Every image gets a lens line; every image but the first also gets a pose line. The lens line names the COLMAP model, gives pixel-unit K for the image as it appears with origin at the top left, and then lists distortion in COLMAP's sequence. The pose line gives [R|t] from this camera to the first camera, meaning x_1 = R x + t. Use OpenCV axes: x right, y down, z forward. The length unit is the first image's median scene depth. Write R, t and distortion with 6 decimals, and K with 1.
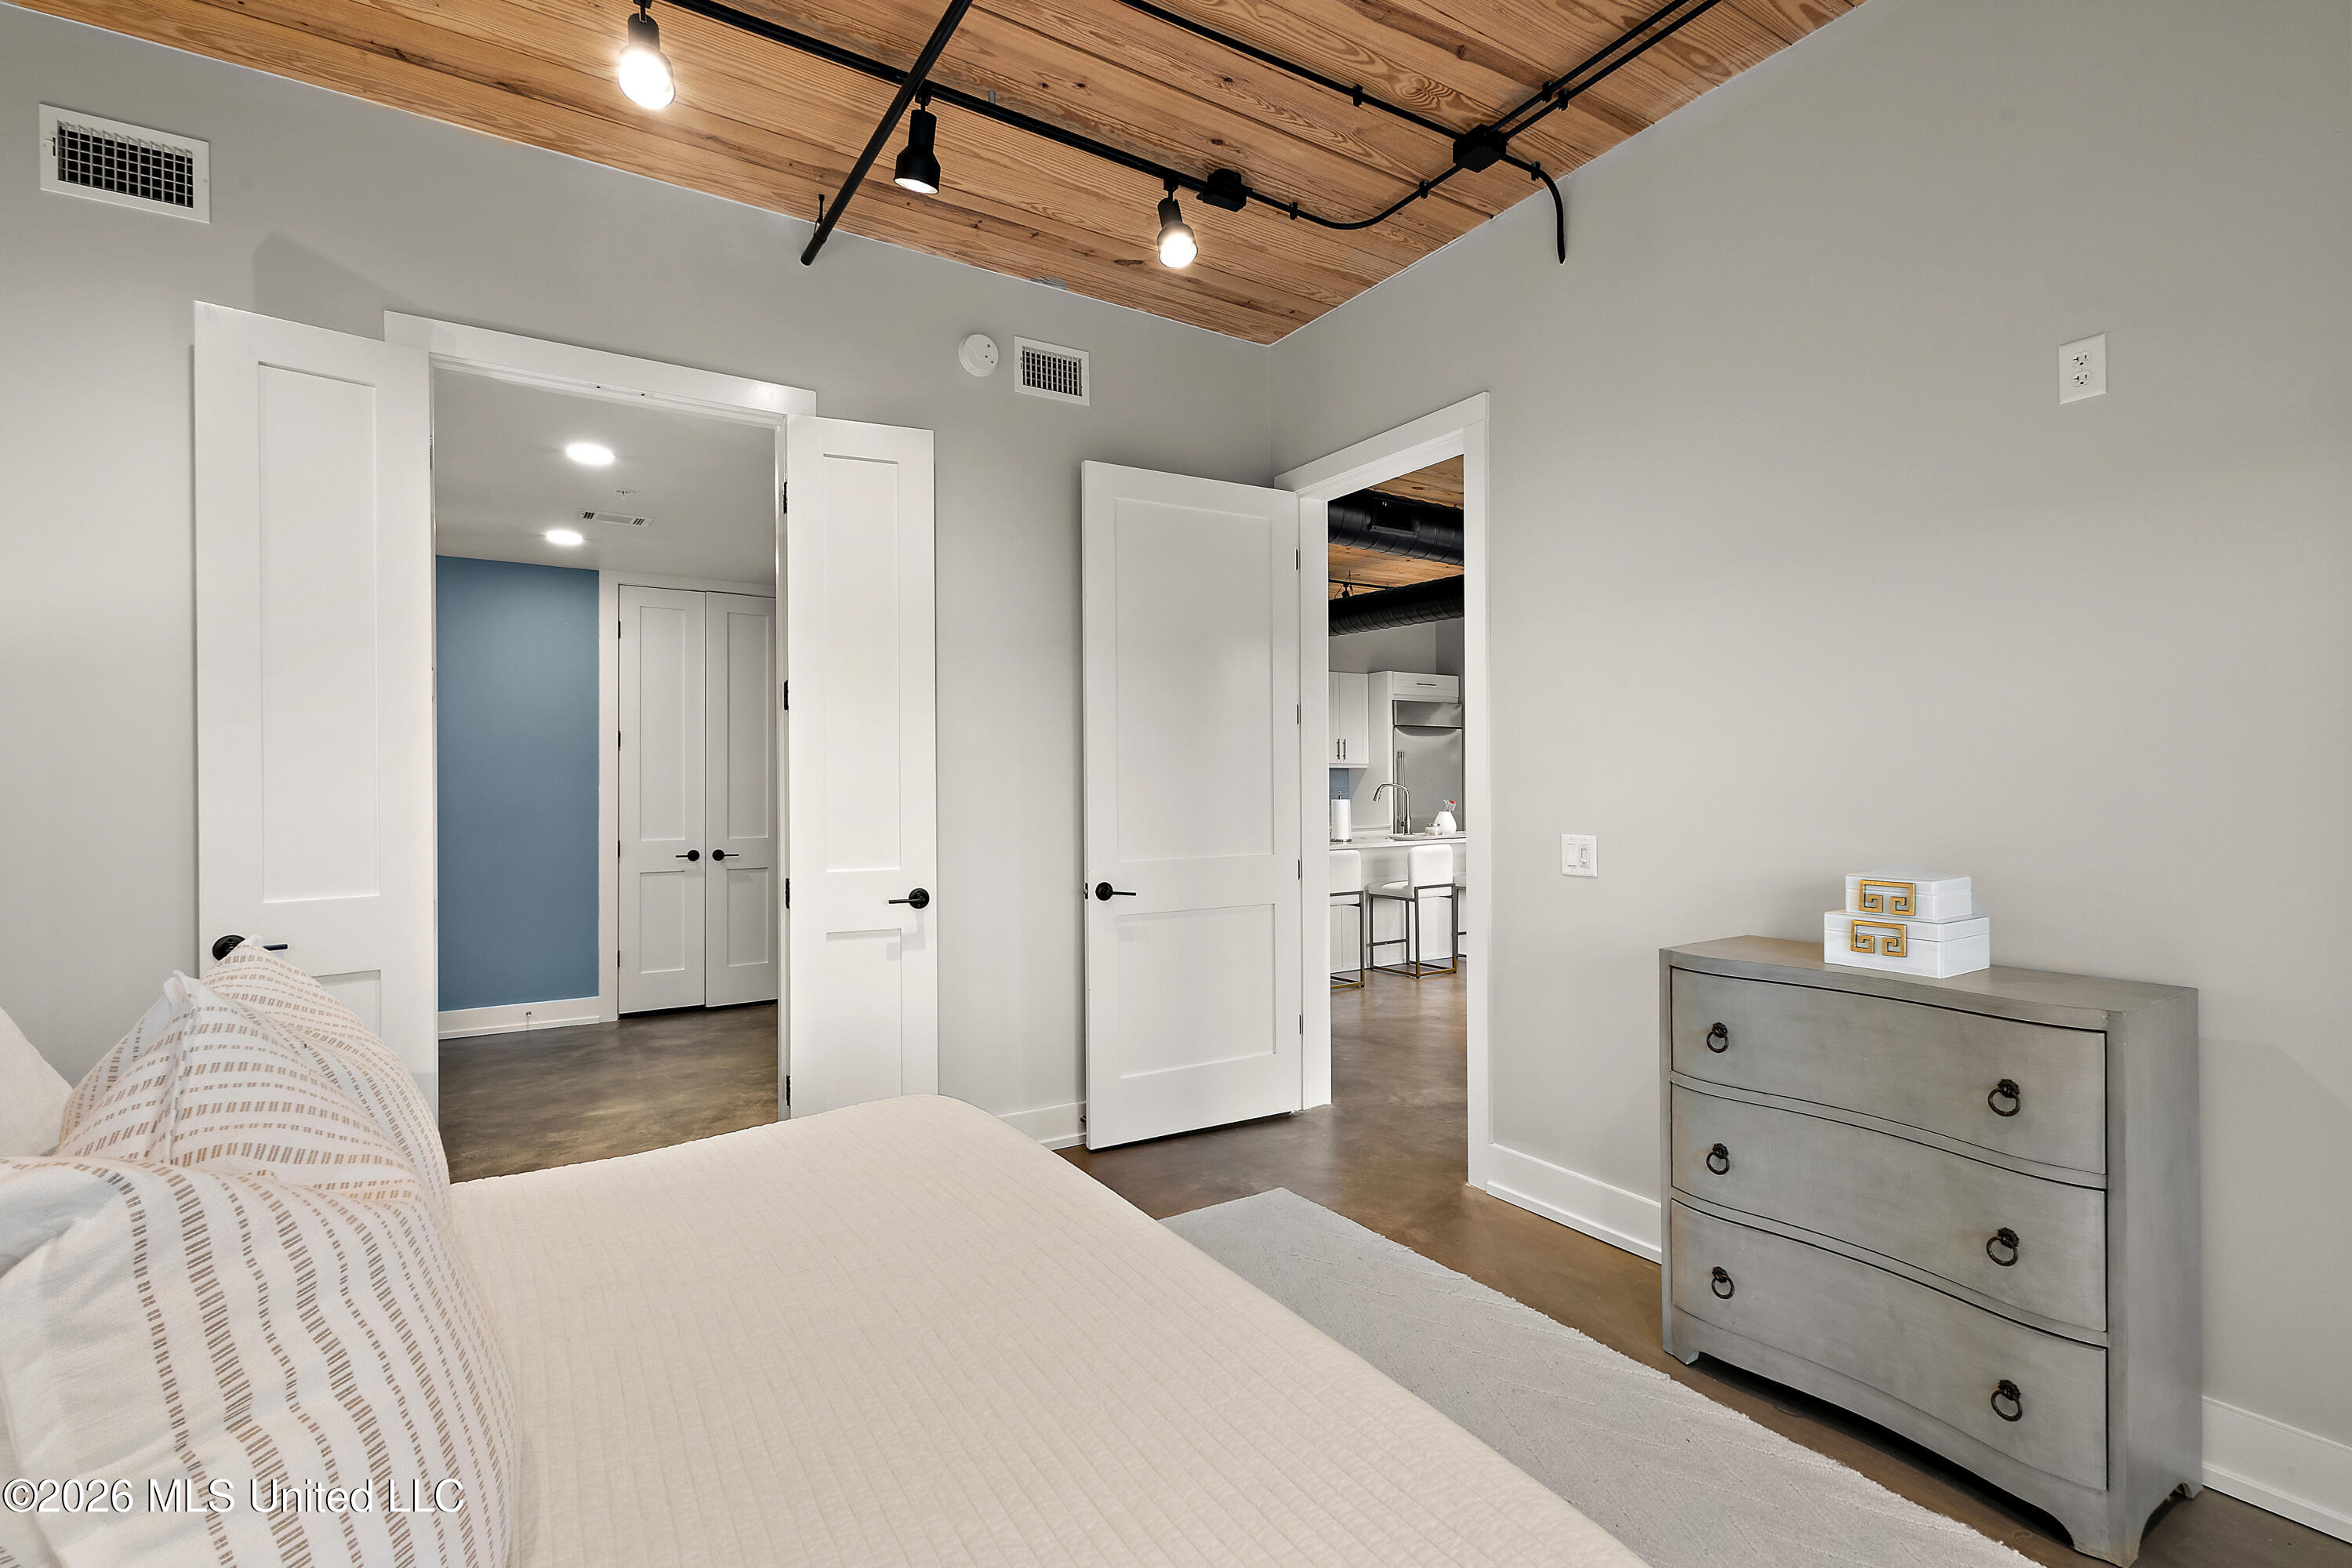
lens RADIAL K [[1078.9, 0, 1177.3], [0, 1078.9, 779.8], [0, 0, 1]] dist [-0.000860, -0.001104]
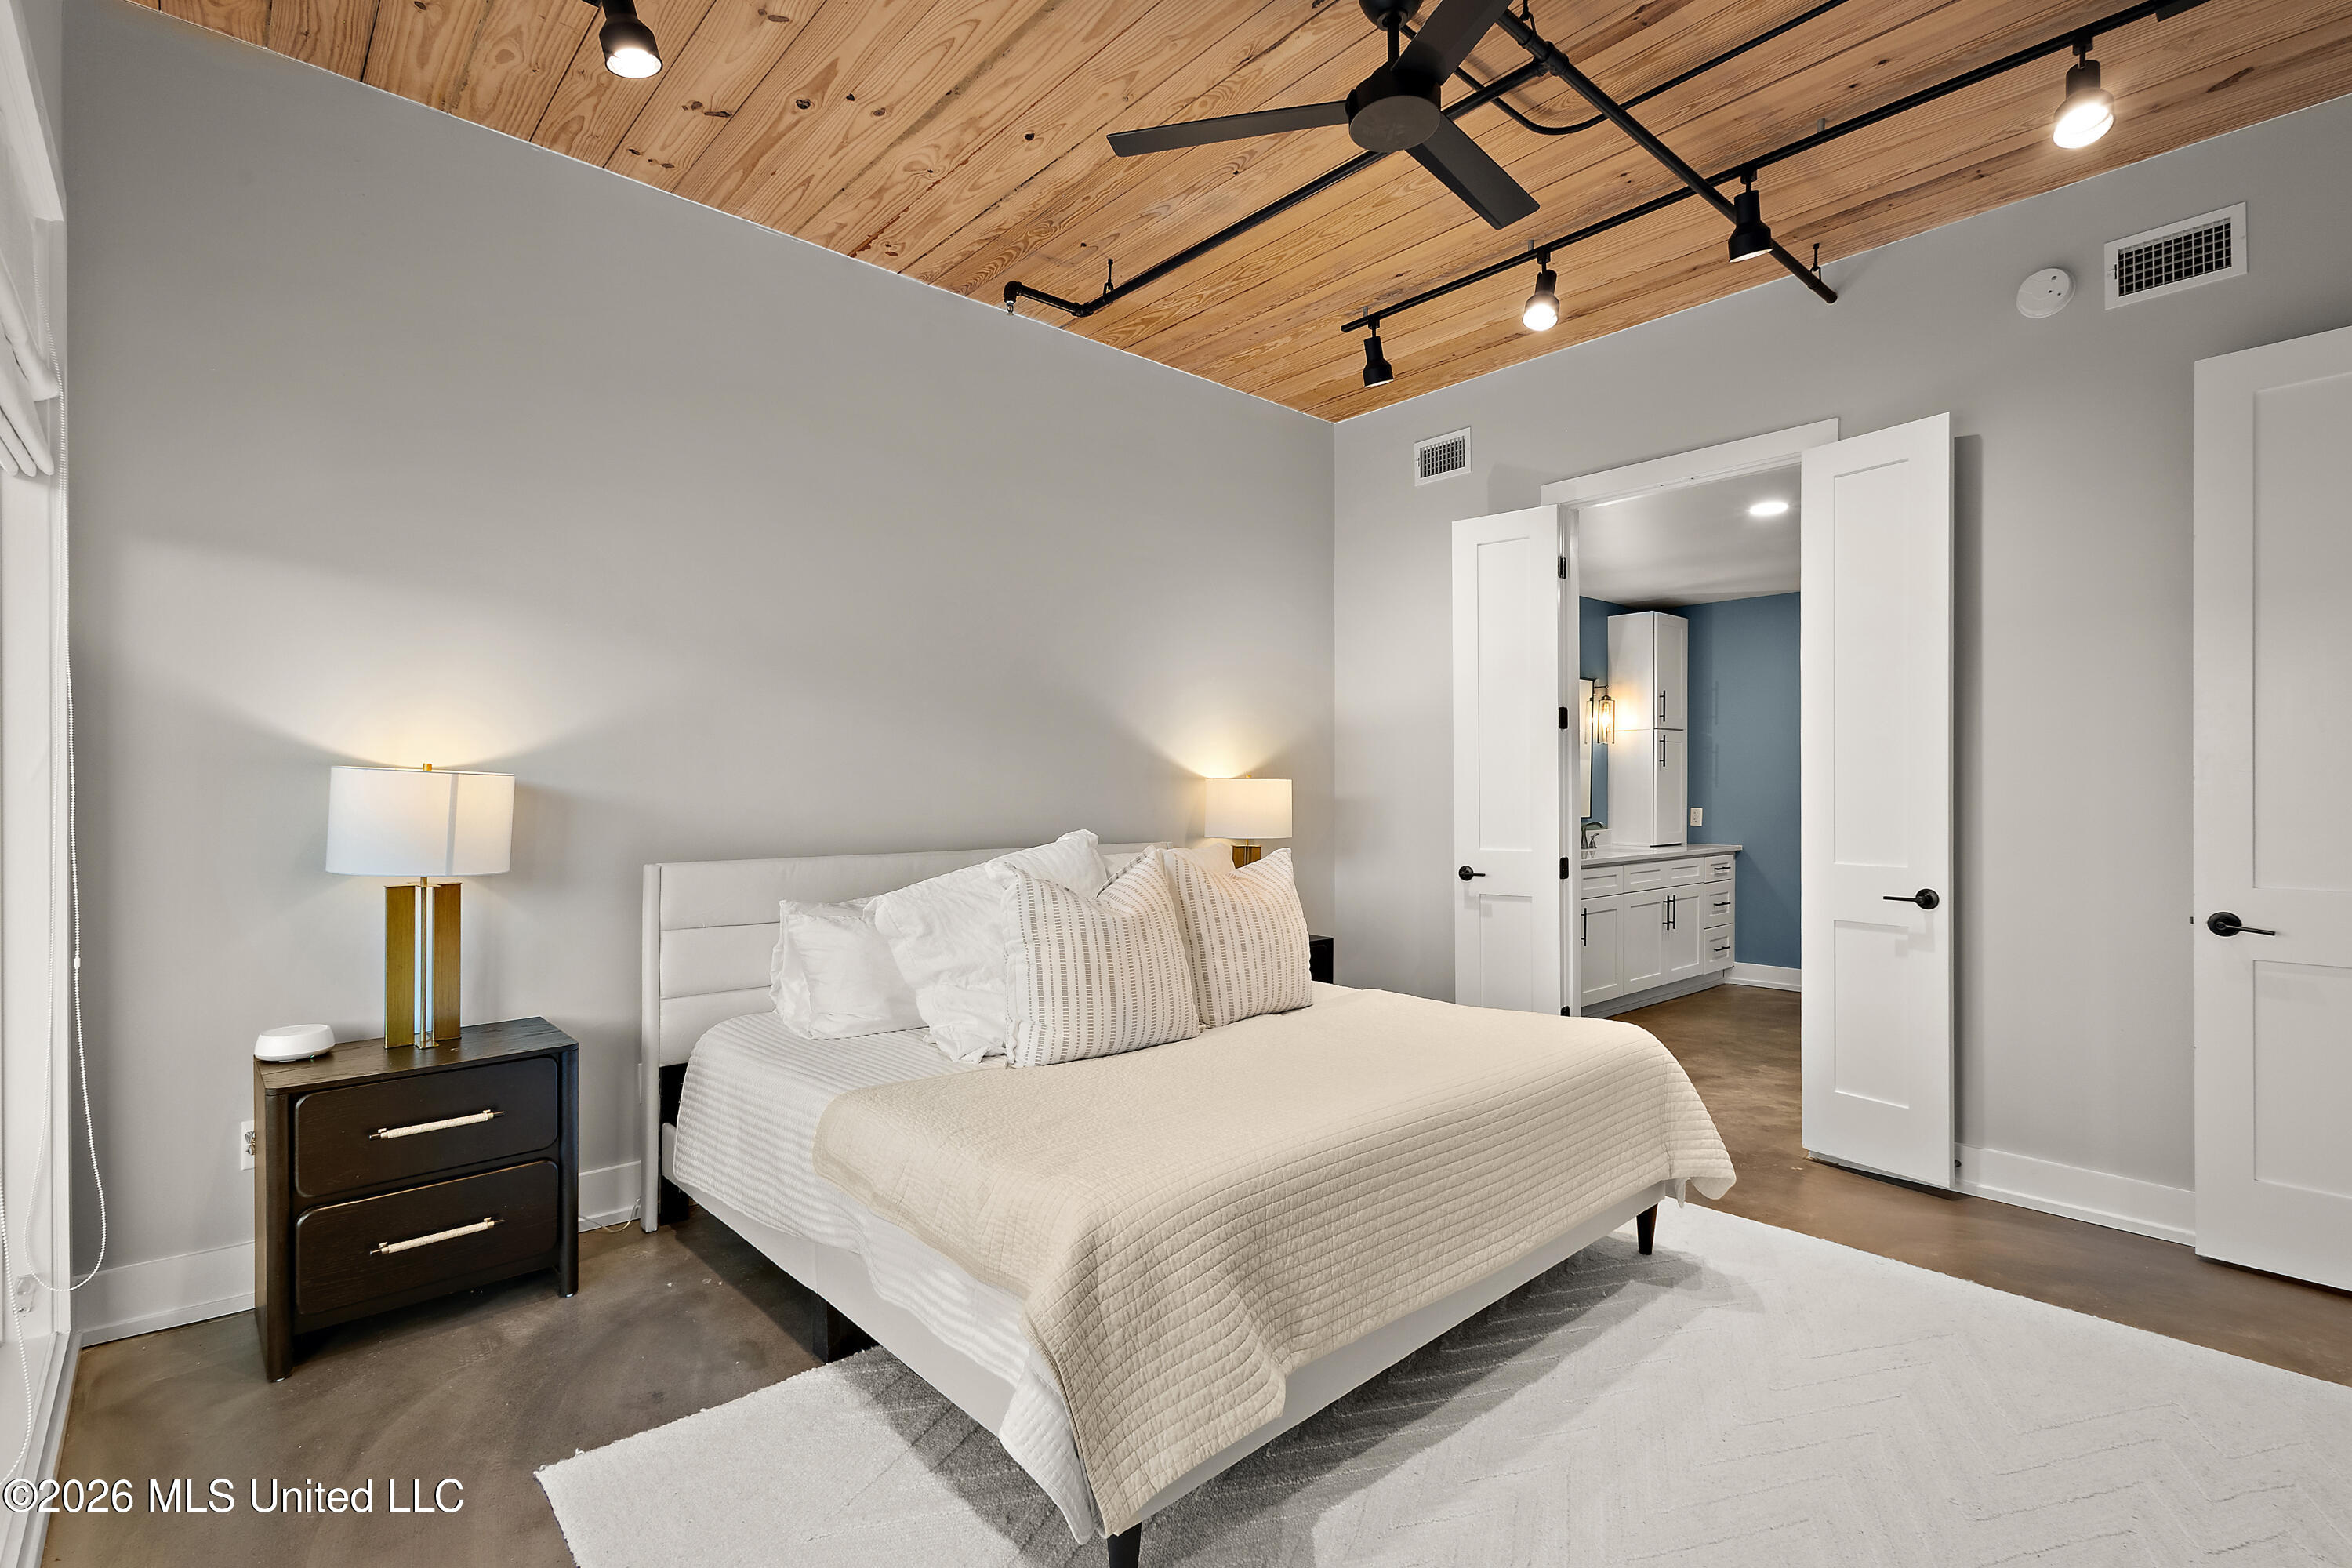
lens RADIAL K [[1094.2, 0, 1186.9], [0, 1094.2, 791.6], [0, 0, 1]] dist [0.004210, -0.000090]
pose [[0.159044, 0.009034, -0.987230, 0.640060], [0.006237, 0.999929, 0.010155, -0.001793], [0.987252, -0.007772, 0.158977, 0.179481]]
